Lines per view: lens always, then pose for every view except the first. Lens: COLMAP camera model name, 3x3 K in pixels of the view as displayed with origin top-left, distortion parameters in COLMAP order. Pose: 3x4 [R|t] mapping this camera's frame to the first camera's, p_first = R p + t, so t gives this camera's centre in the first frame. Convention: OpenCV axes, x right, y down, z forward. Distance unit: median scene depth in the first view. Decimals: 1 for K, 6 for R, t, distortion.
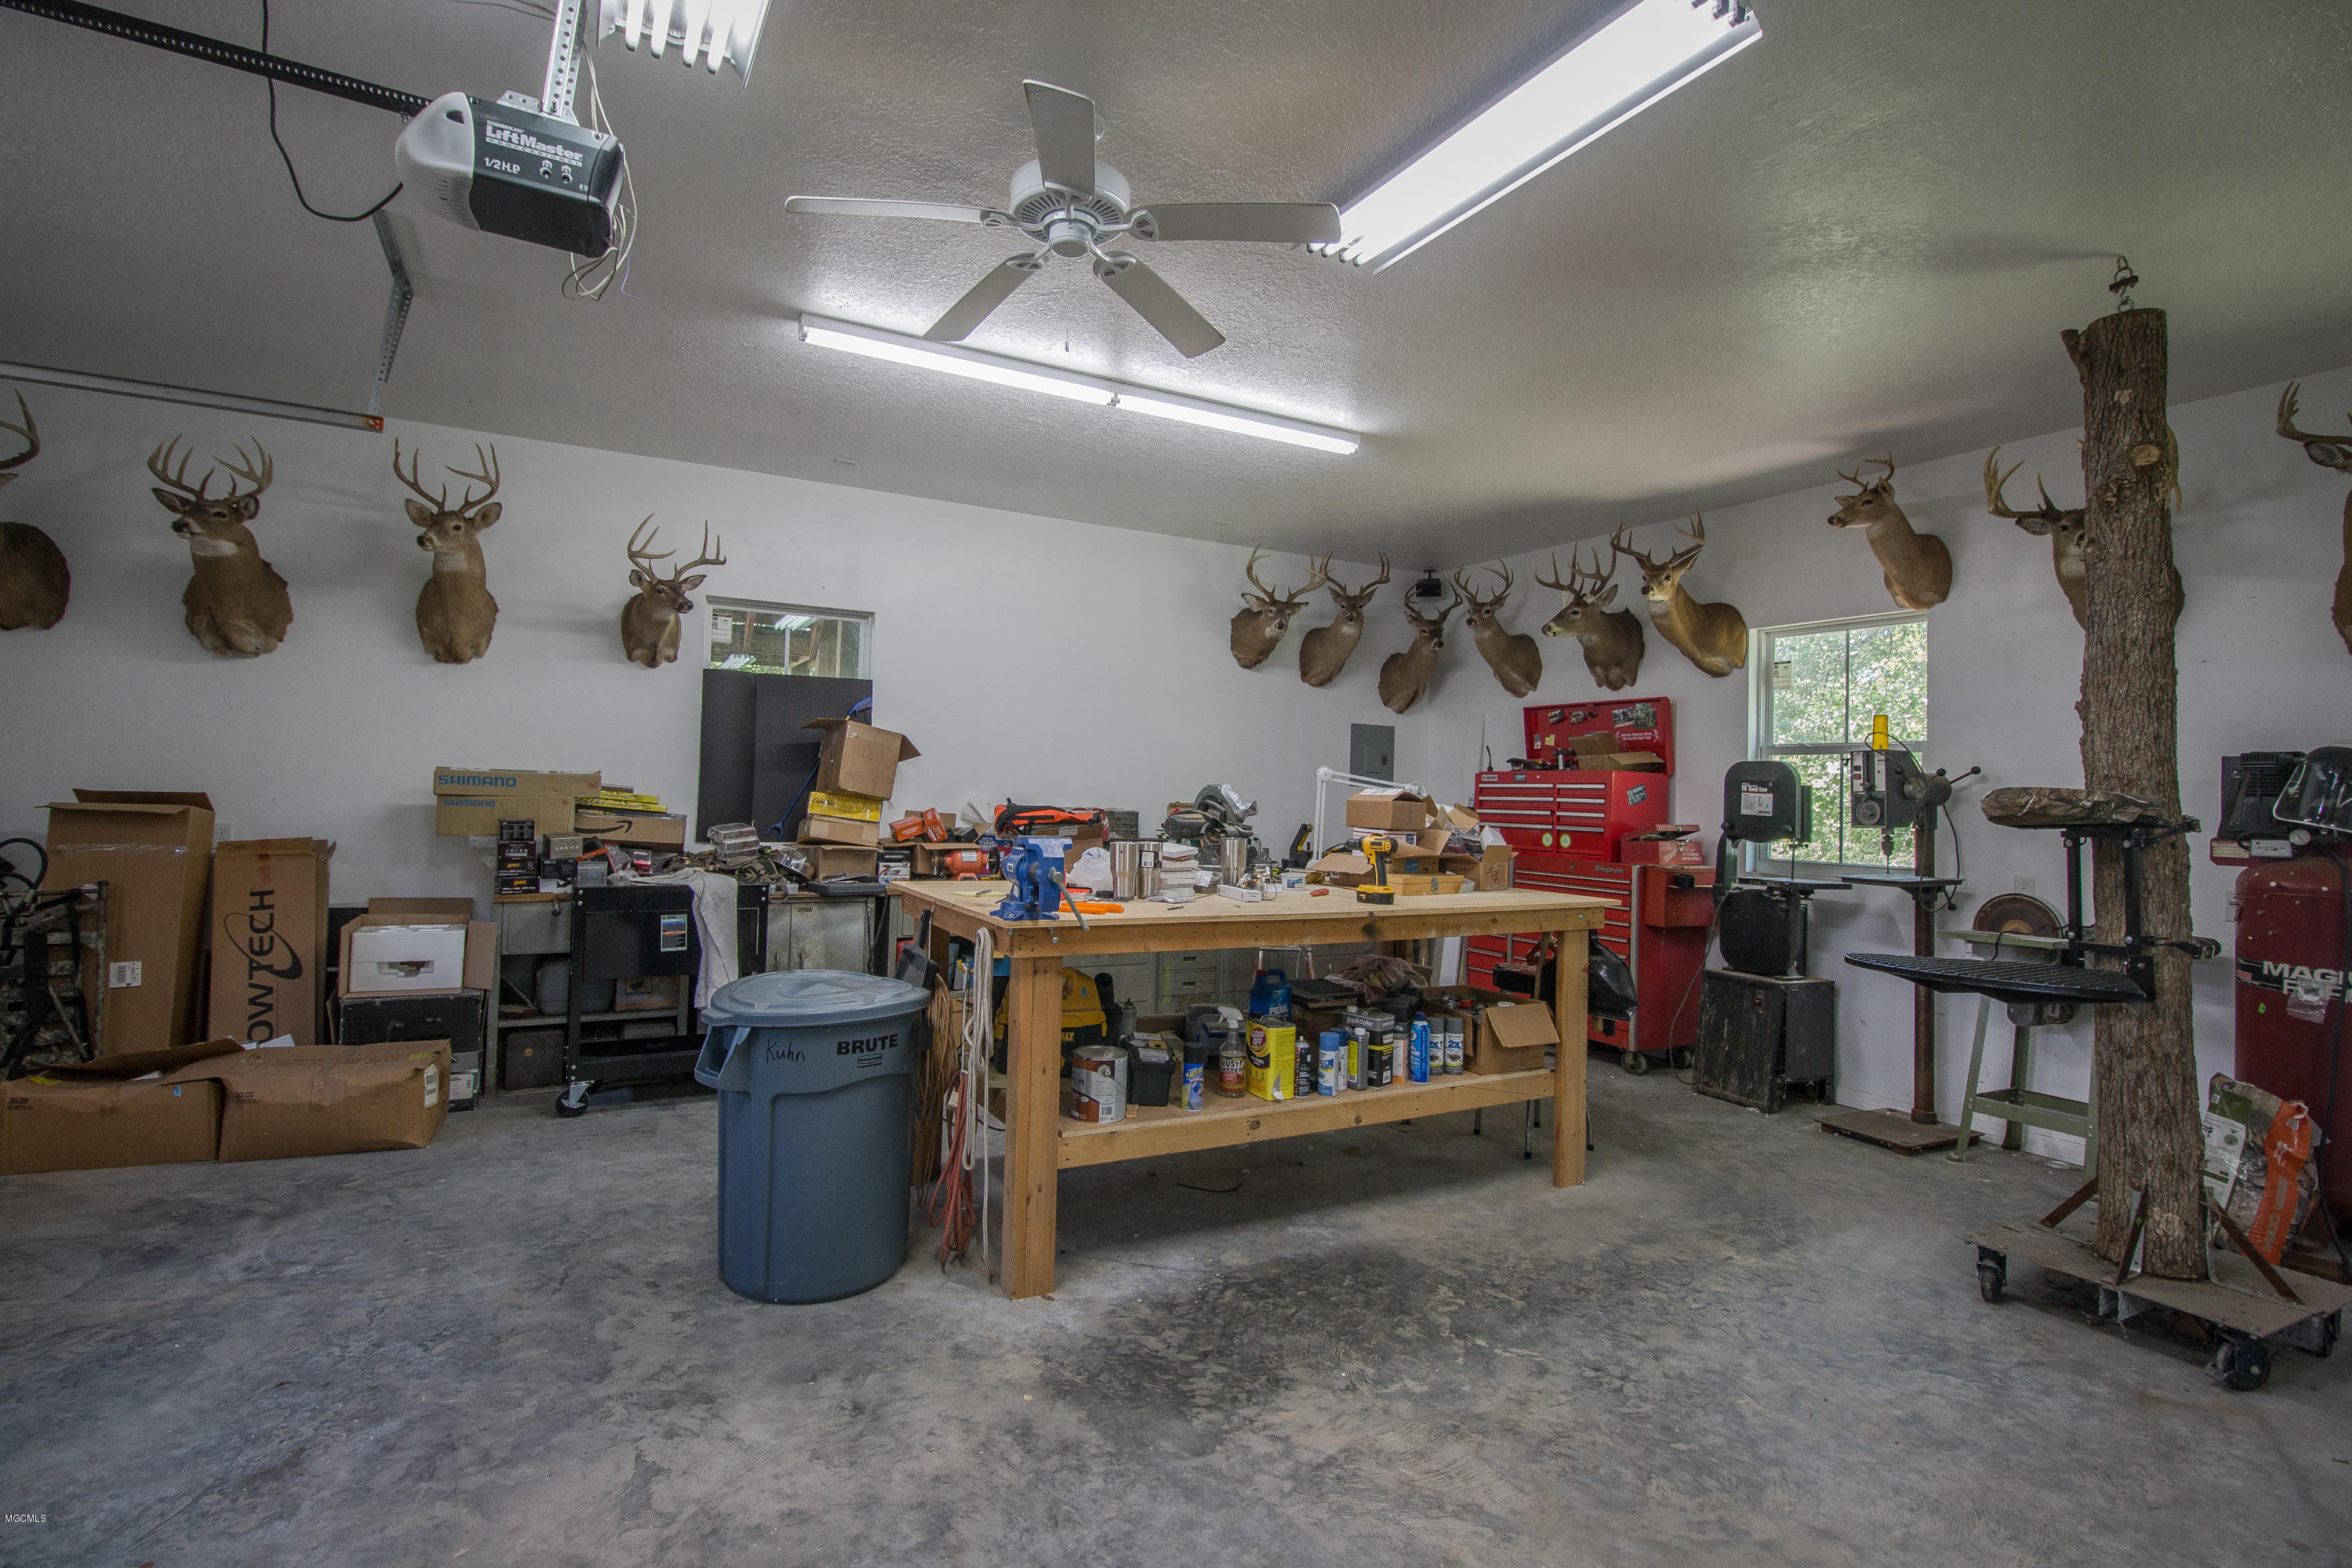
lens RADIAL K [[1114.9, 0, 1174.5], [0, 1114.9, 771.9], [0, 0, 1]] dist [-0.010659, -0.000258]
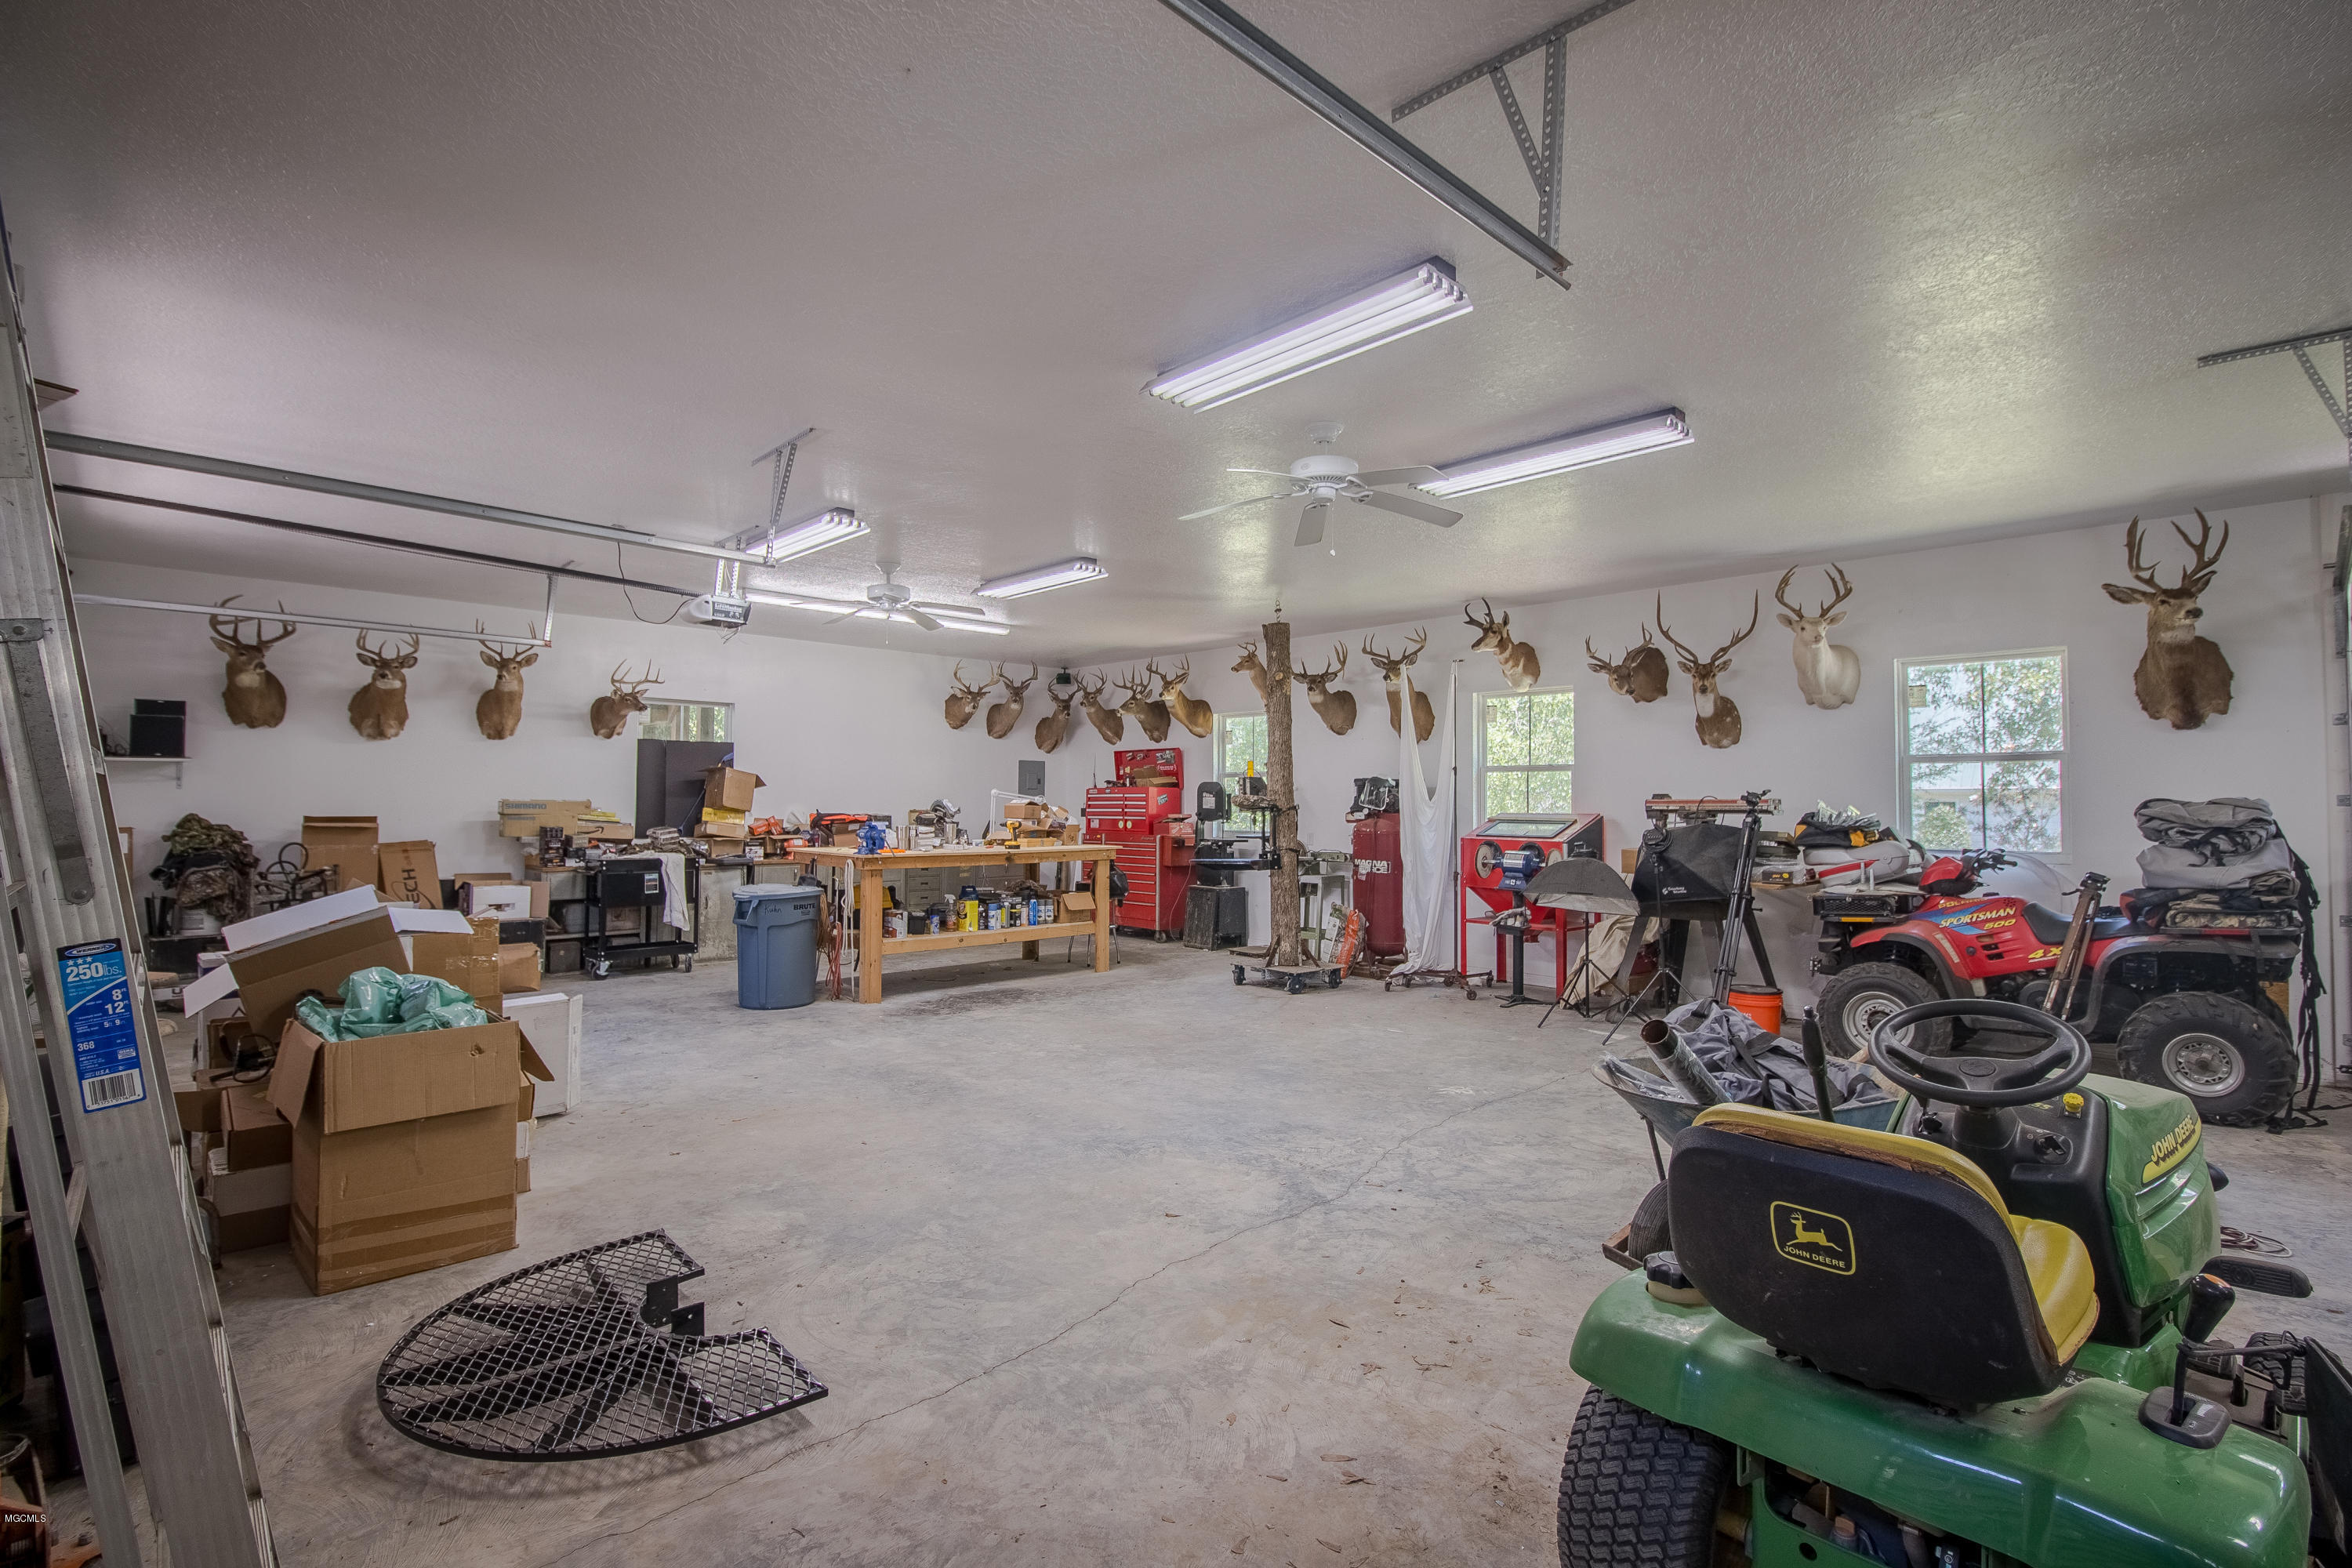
lens RADIAL K [[1069.4, 0, 1165.0], [0, 1069.4, 776.7], [0, 0, 1]] dist [-0.001228, -0.000104]
pose [[0.966981, -0.016454, 0.254316, -0.062403], [0.017282, 0.999850, -0.001023, -0.021037], [-0.254261, 0.005385, 0.967121, -1.003004]]
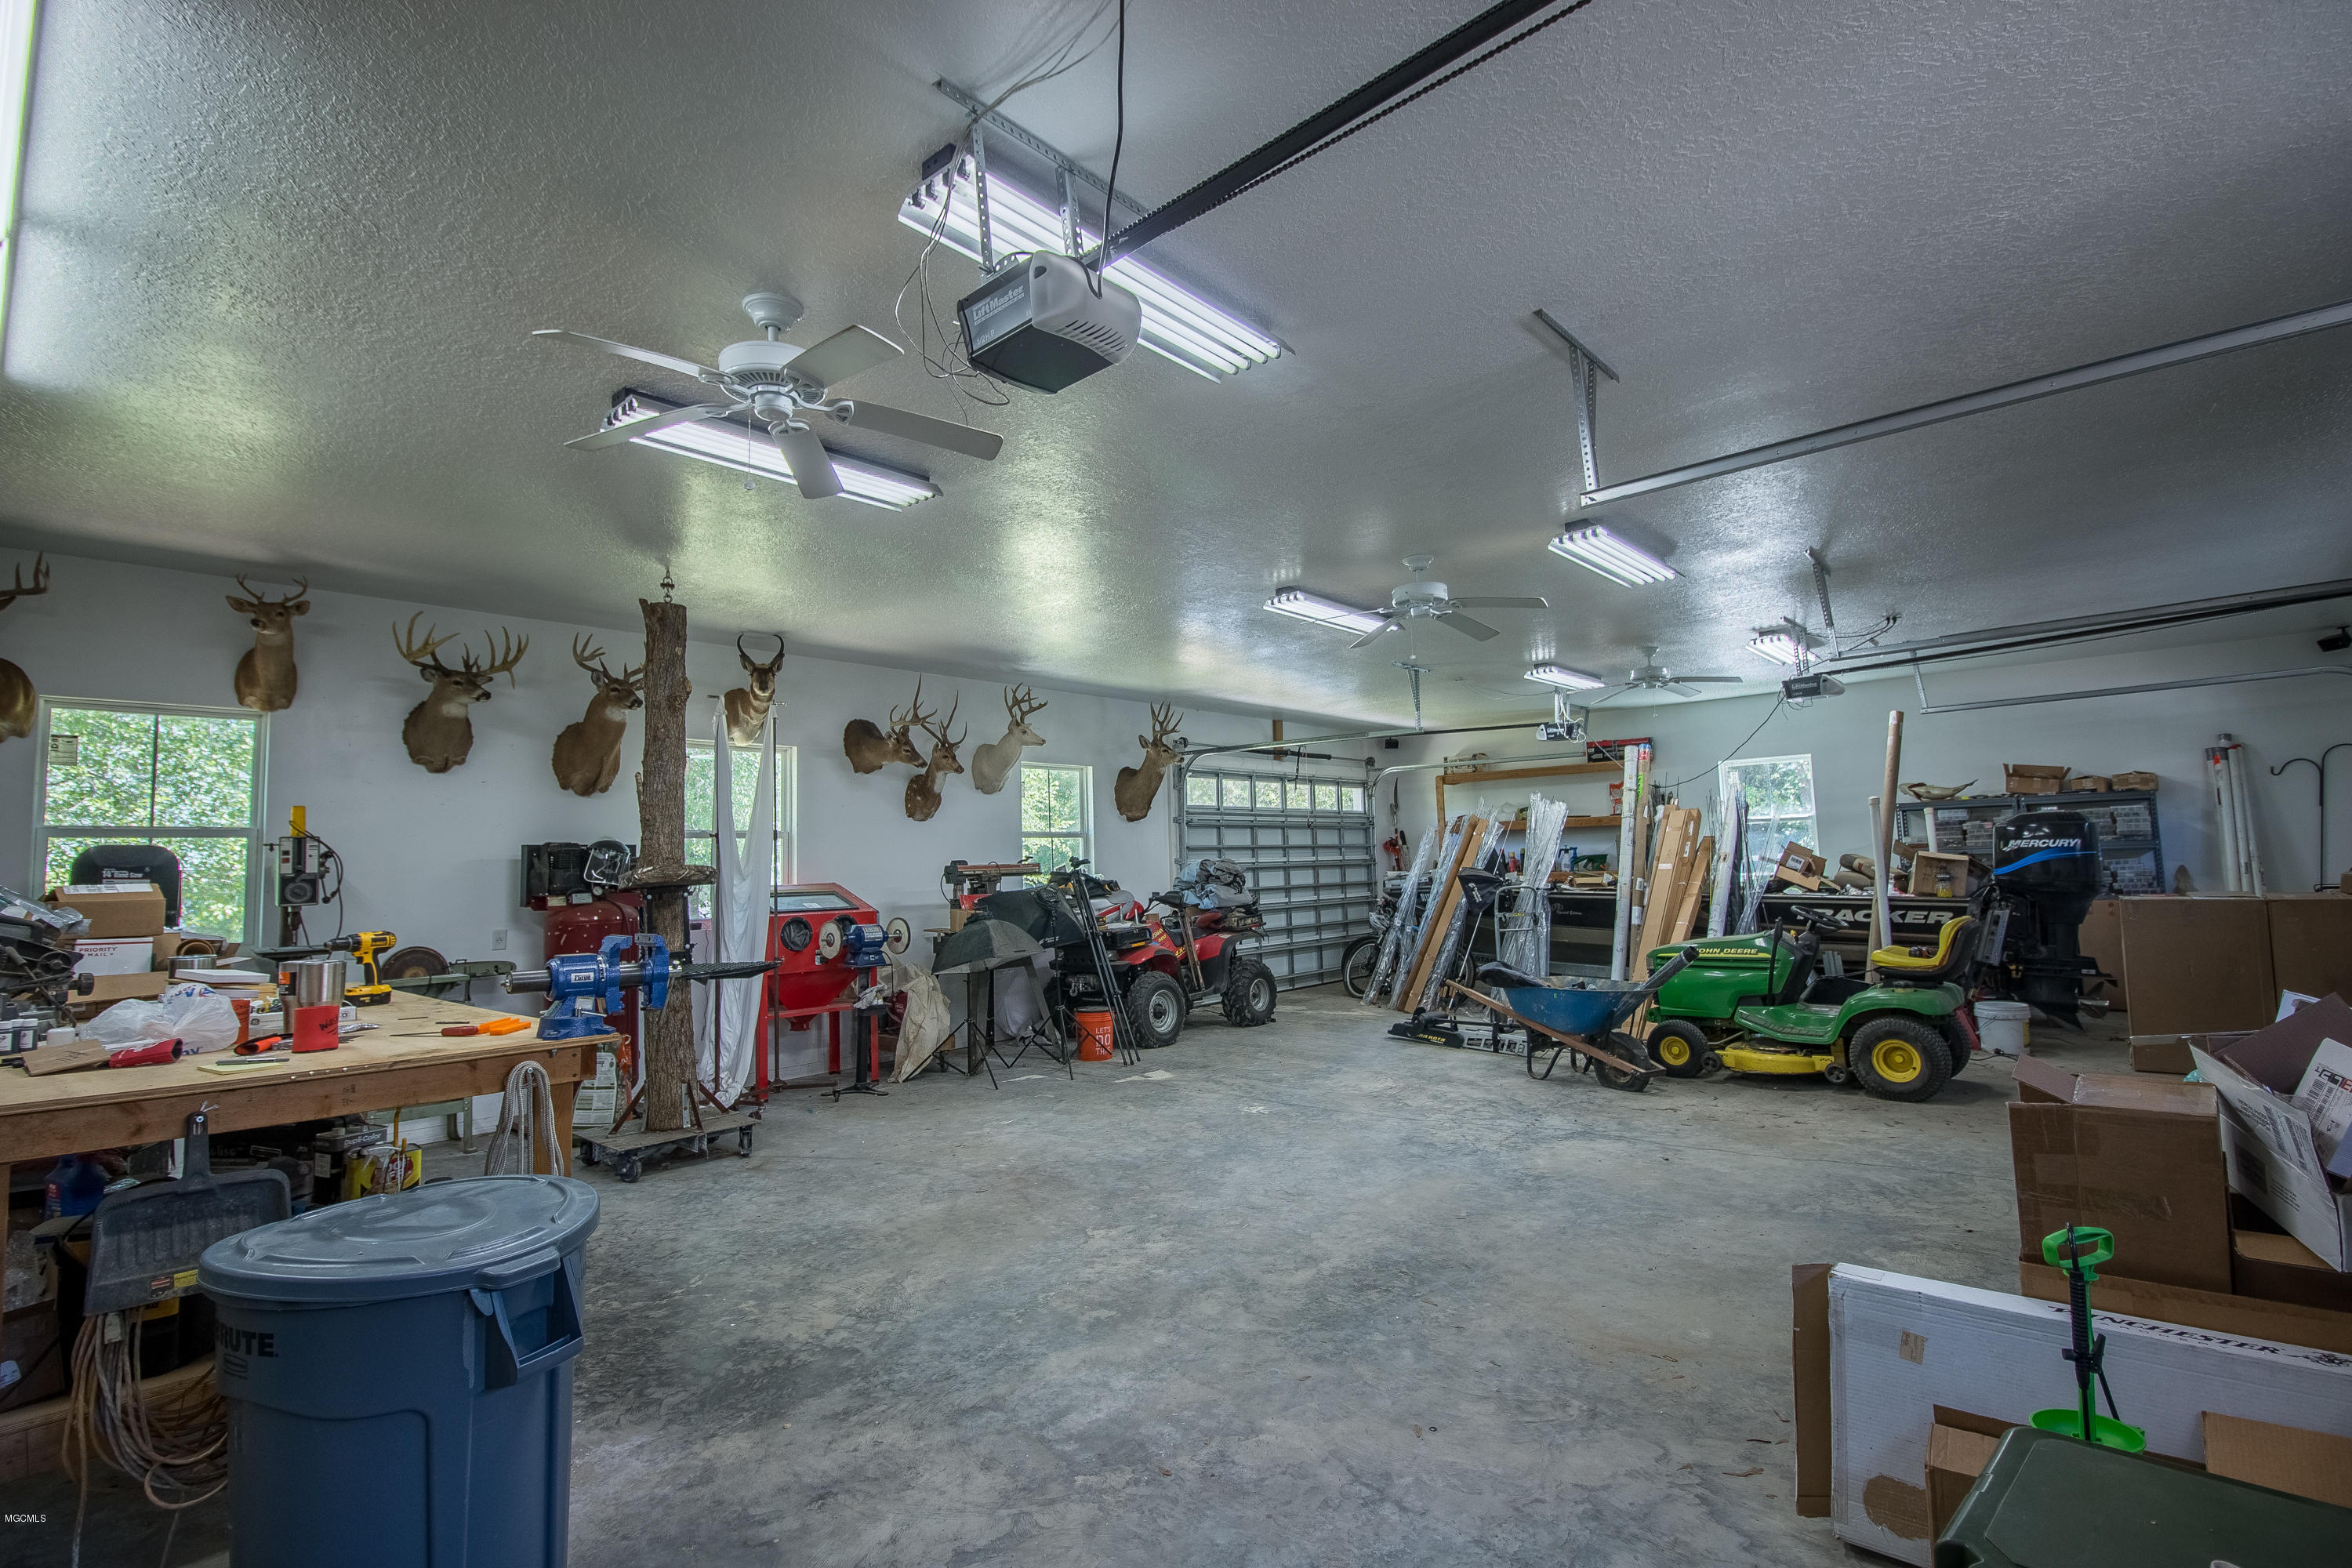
lens RADIAL K [[1091.7, 0, 1141.6], [0, 1091.7, 776.4], [0, 0, 1]] dist [-0.012728, -0.000416]
pose [[-0.324267, 0.060709, 0.944015, -0.716680], [0.000872, 0.997957, -0.063878, -0.009920], [-0.945965, -0.019891, -0.323658, 0.560113]]
